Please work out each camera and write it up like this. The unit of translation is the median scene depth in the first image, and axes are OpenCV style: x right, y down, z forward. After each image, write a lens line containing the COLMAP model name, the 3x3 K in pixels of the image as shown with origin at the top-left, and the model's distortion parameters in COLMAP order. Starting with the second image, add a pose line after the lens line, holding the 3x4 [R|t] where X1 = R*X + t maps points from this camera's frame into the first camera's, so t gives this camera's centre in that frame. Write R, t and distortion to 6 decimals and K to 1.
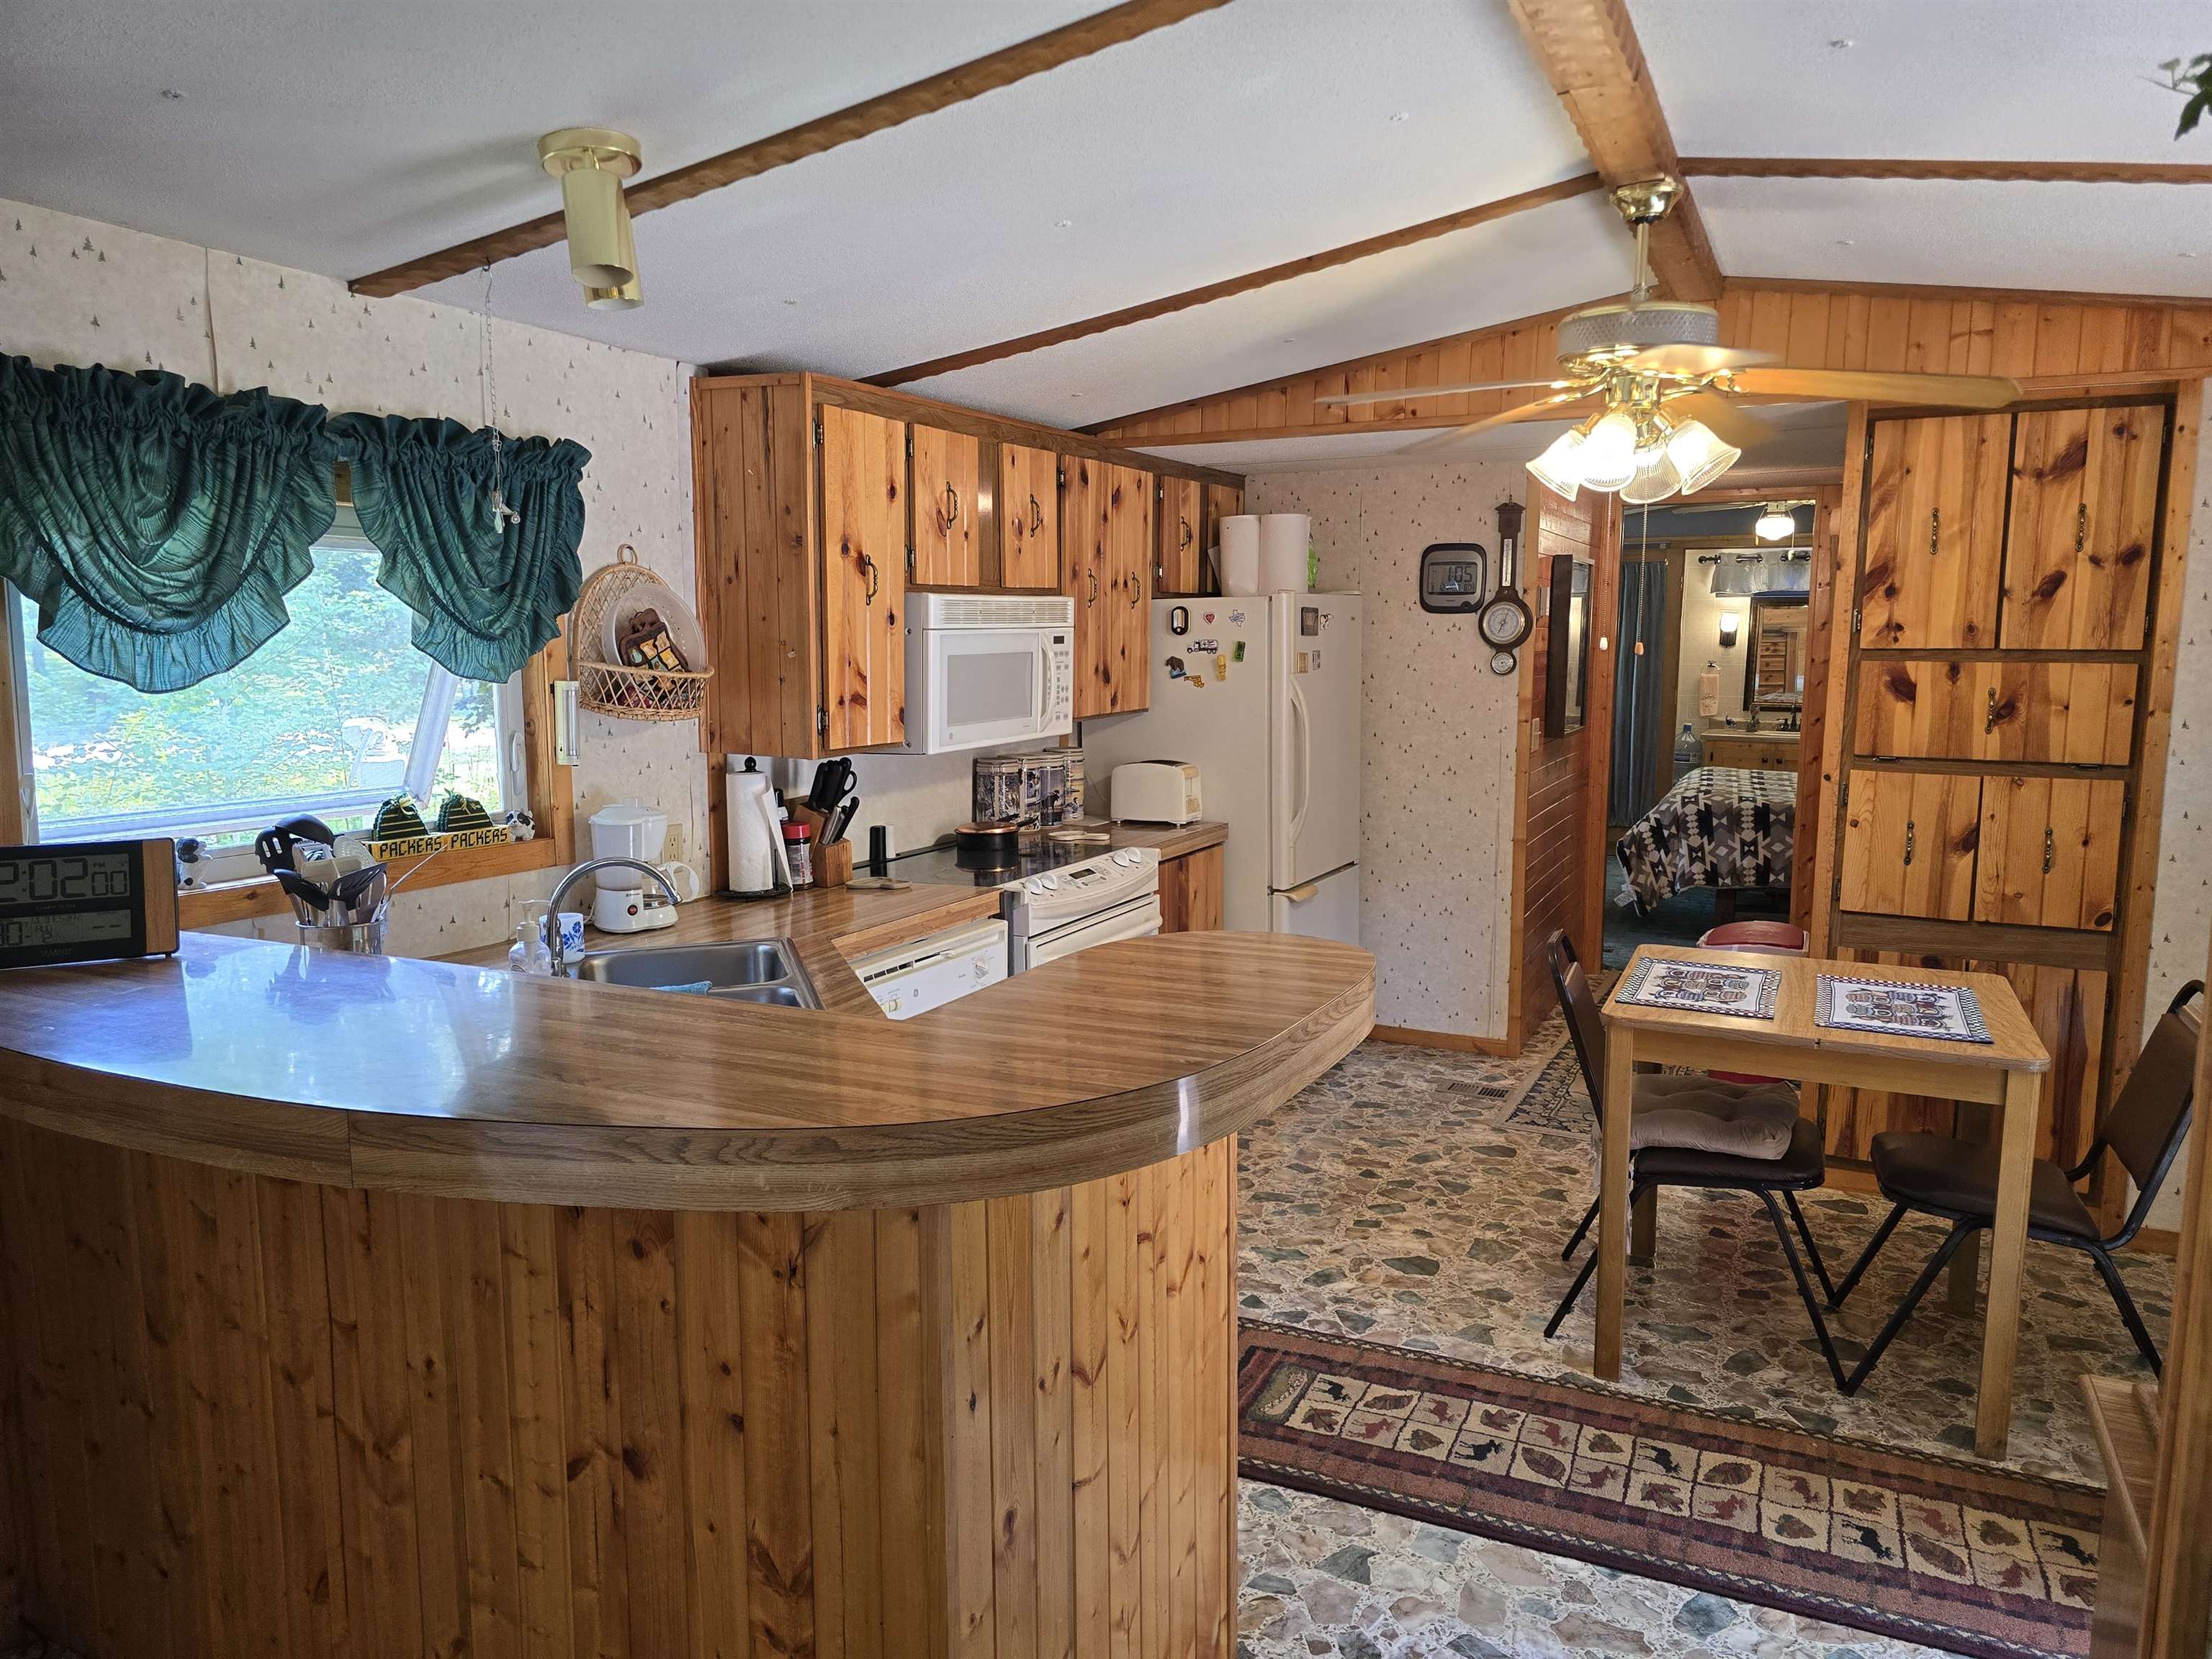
lens RADIAL K [[1472.7, 0, 1117.0], [0, 1472.7, 826.1], [0, 0, 1]] dist [0.064175, -0.057170]
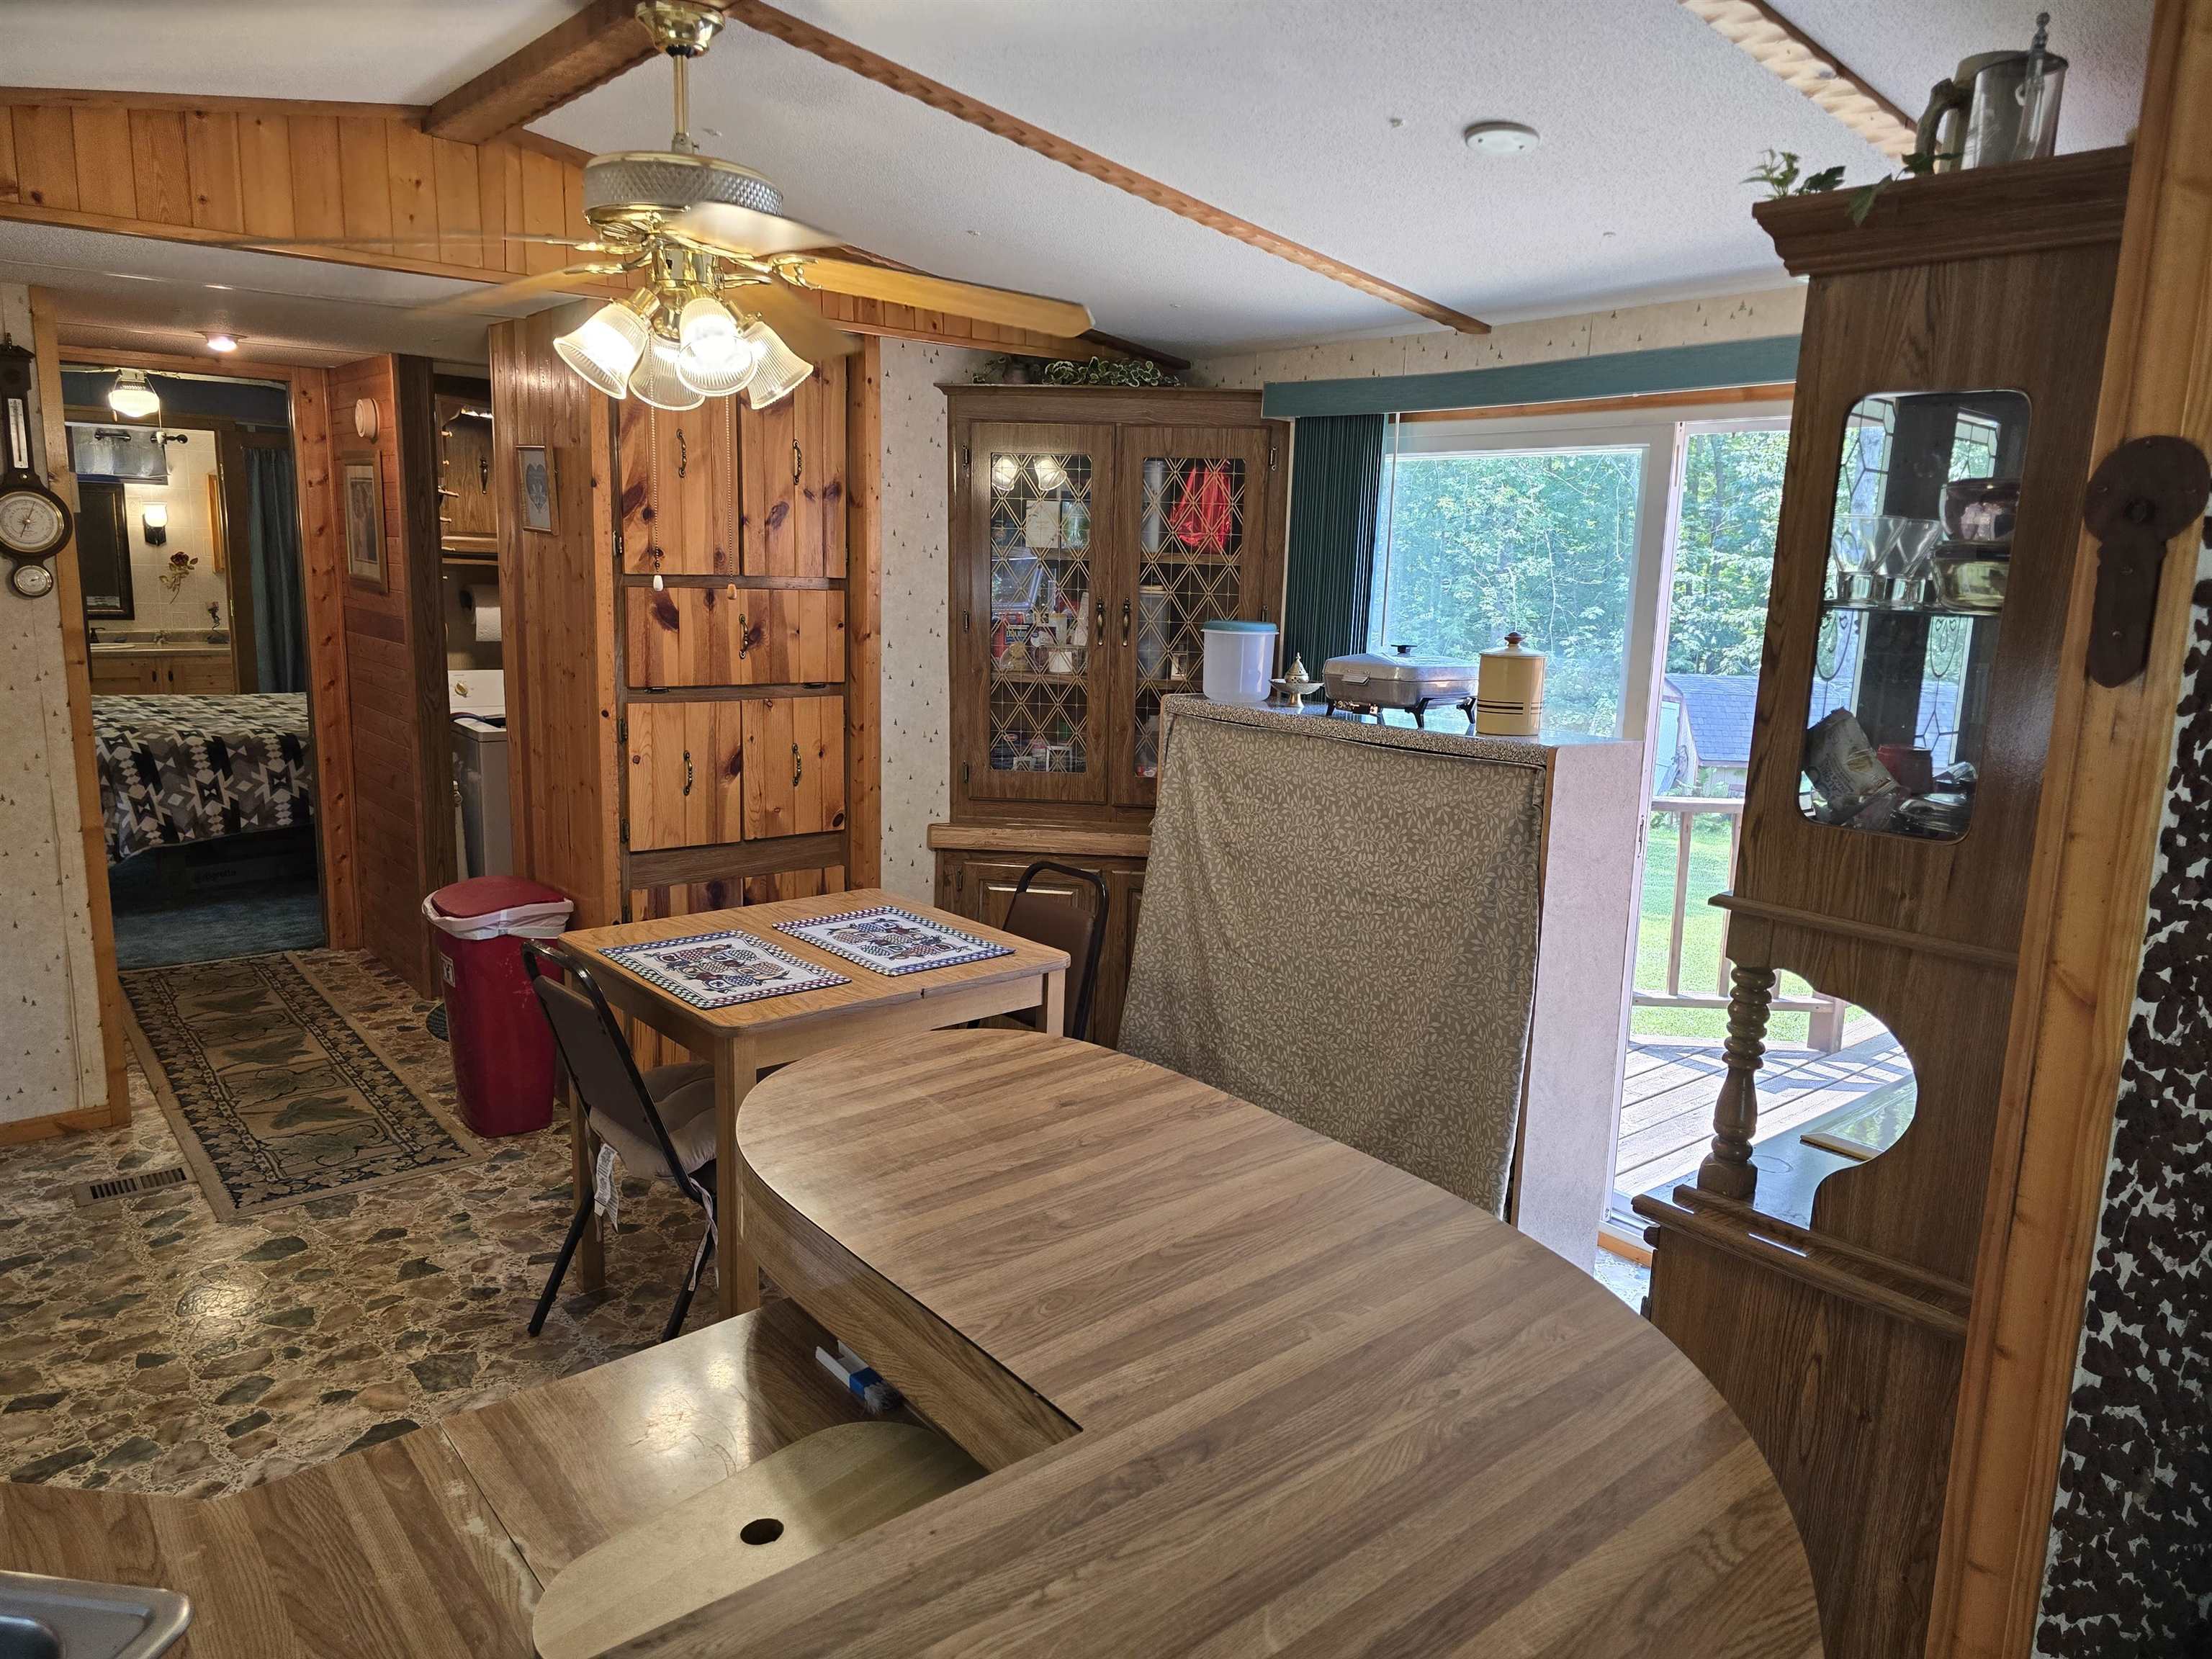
lens RADIAL K [[1488.2, 0, 1110.1], [0, 1488.2, 814.7], [0, 0, 1]] dist [0.055712, -0.047961]
pose [[0.410797, -0.149495, 0.899387, -0.259944], [0.089804, 0.988303, 0.123256, -0.061252], [-0.907293, 0.030135, 0.419417, 0.350883]]
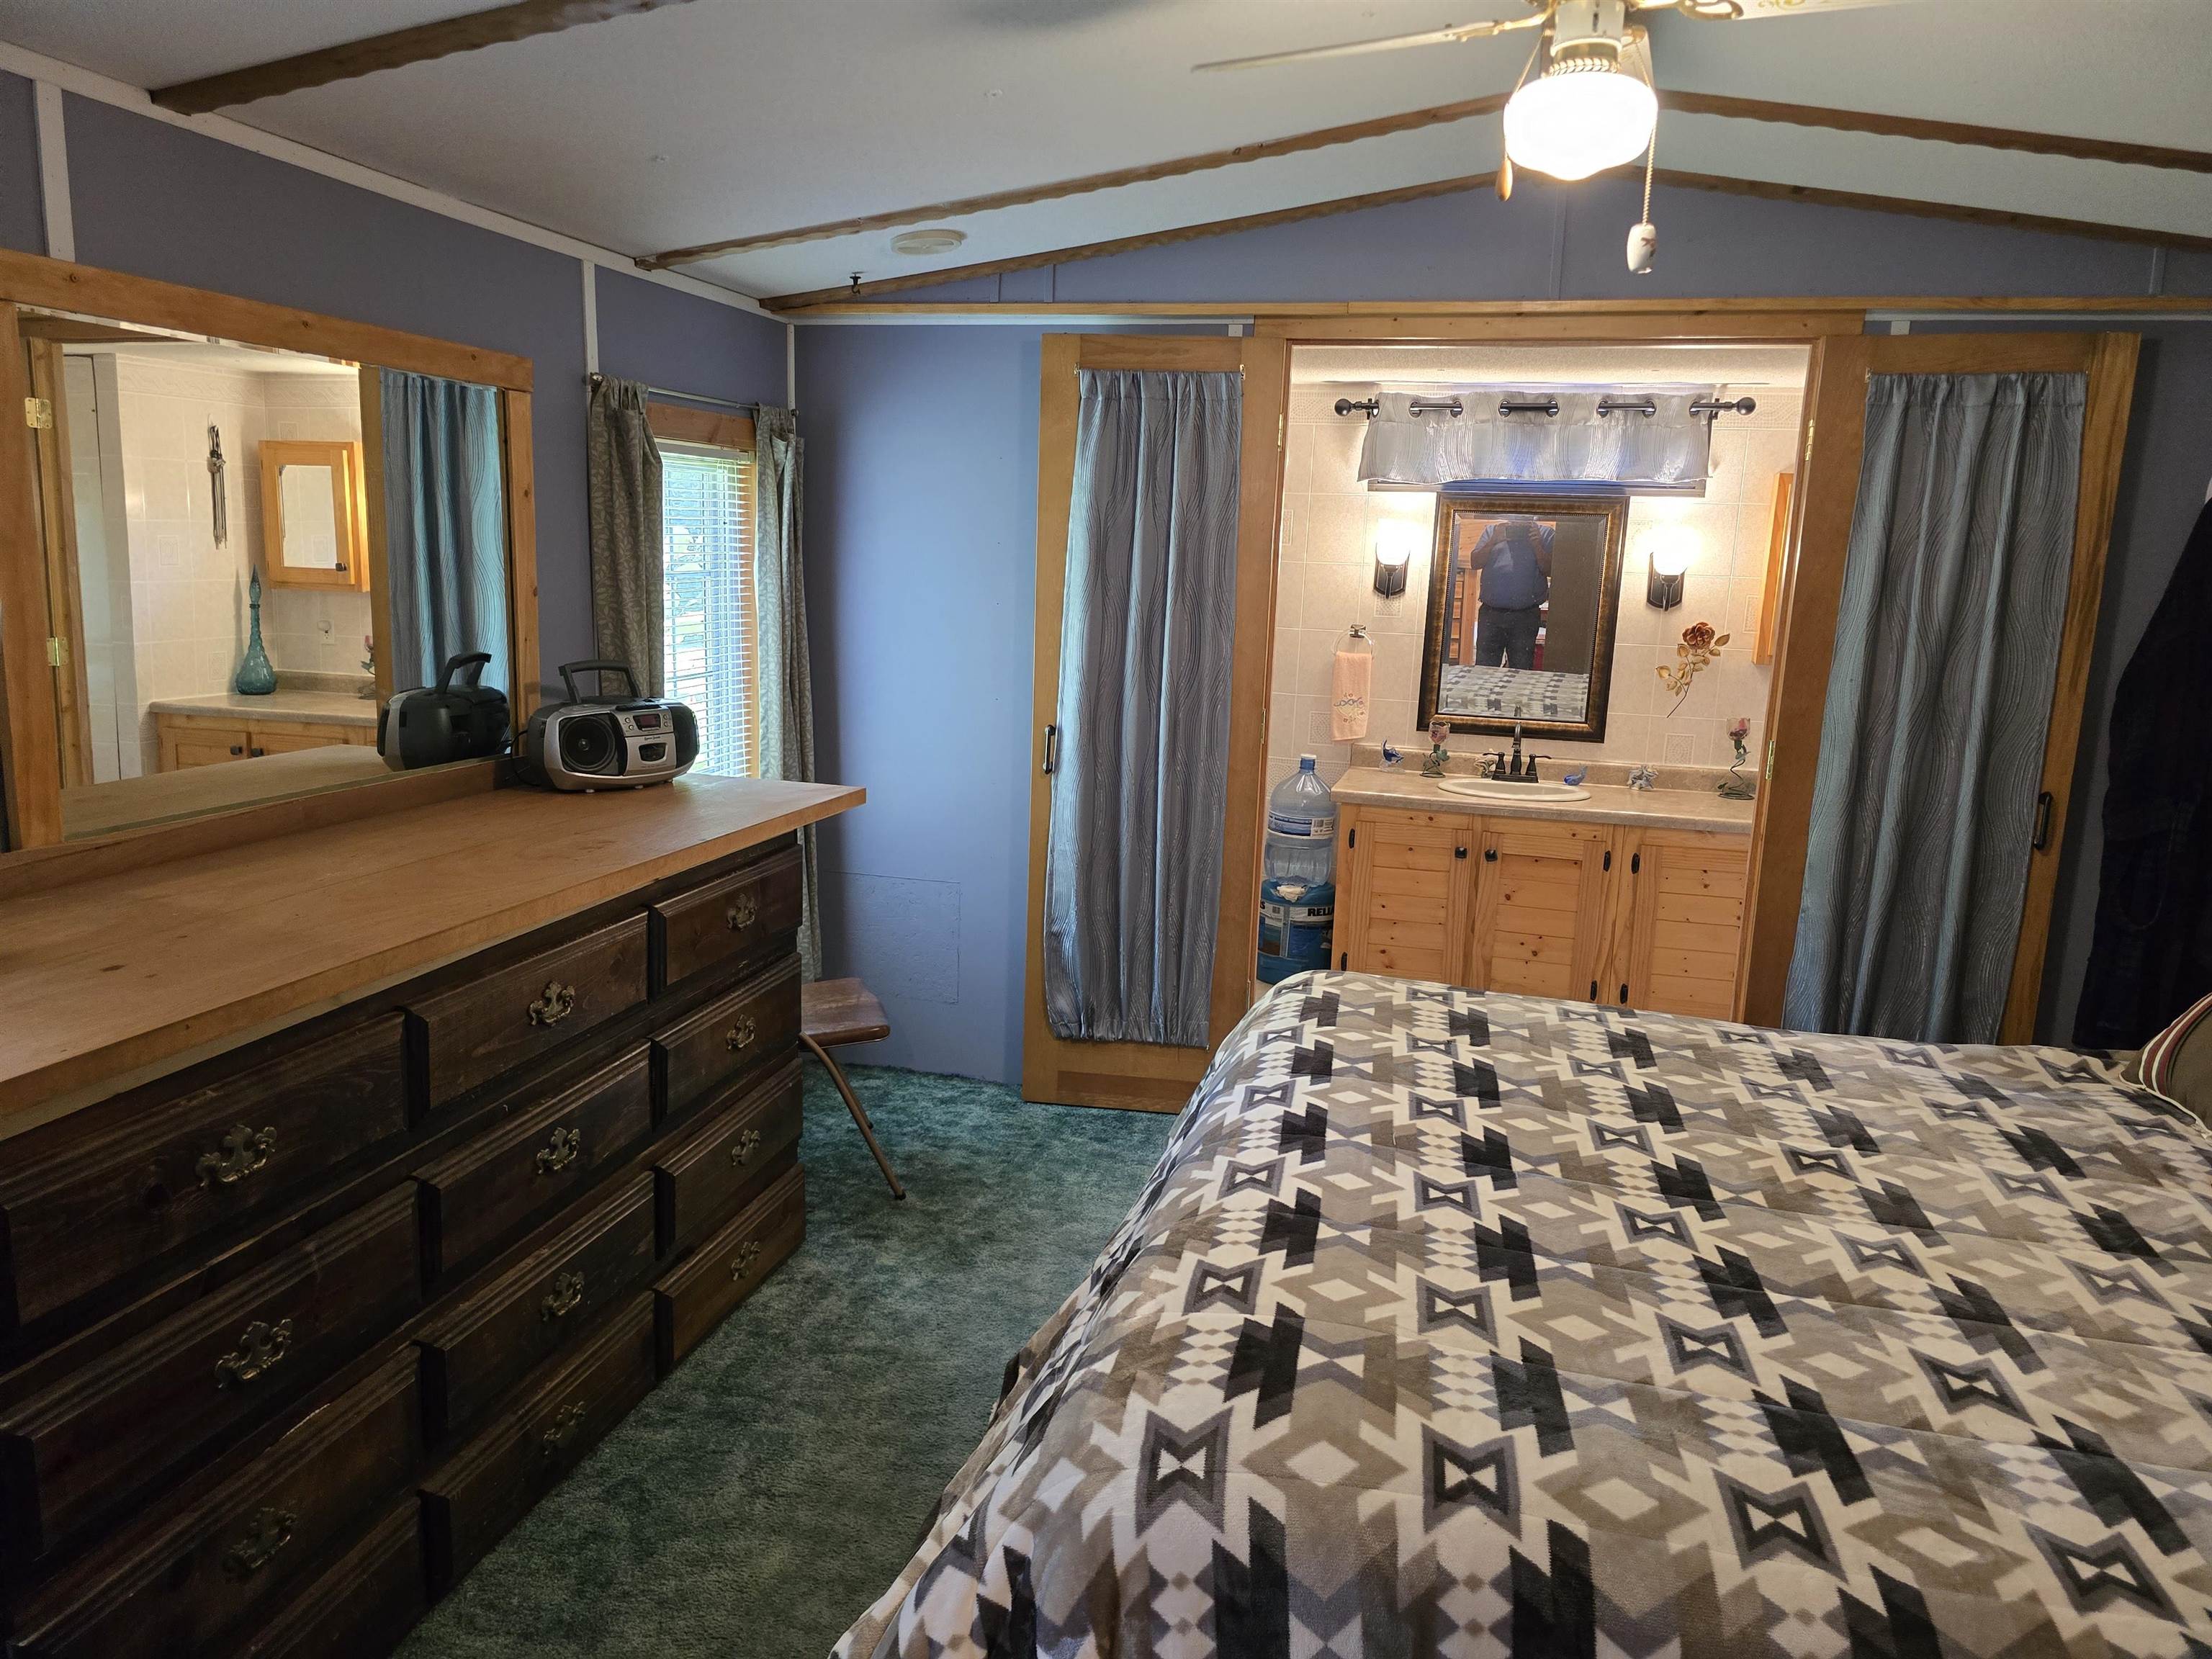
lens RADIAL K [[1463.9, 0, 1106.0], [0, 1463.9, 829.5], [0, 0, 1]] dist [0.078511, -0.105423]
pose [[0.979995, -0.003164, 0.198998, 0.676521], [-0.008253, 0.998368, 0.056516, -0.213382], [-0.198852, -0.057028, 0.978369, 1.642838]]
